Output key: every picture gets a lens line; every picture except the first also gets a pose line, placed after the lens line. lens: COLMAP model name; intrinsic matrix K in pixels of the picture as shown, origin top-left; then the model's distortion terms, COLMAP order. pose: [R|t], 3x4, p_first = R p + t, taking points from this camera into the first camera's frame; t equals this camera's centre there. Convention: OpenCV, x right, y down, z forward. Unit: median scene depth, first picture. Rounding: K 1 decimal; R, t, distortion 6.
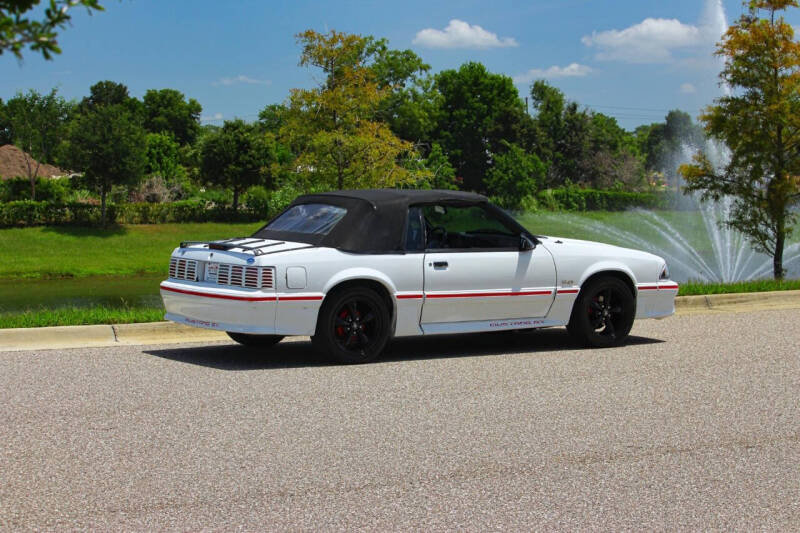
lens RADIAL K [[2048.6, 0, 400.0], [0, 2048.6, 266.5], [0, 0, 1]] dist [-0.450447, 1.115557]
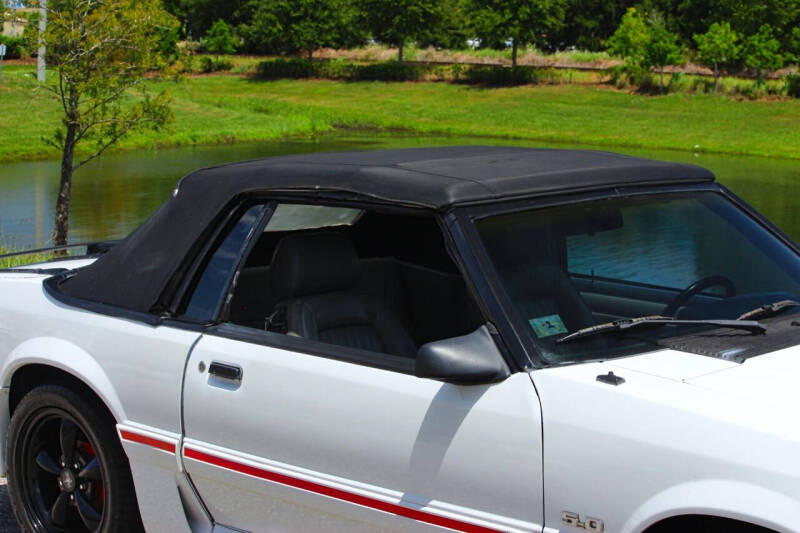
lens RADIAL K [[2042.8, 0, 400.0], [0, 2042.8, 266.5], [0, 0, 1]] dist [-0.434224, 1.090012]
pose [[0.205720, 0.121098, -0.971089, 0.346427], [-0.069711, 0.991607, 0.108889, -0.056406], [0.976125, 0.045295, 0.212435, 0.919581]]
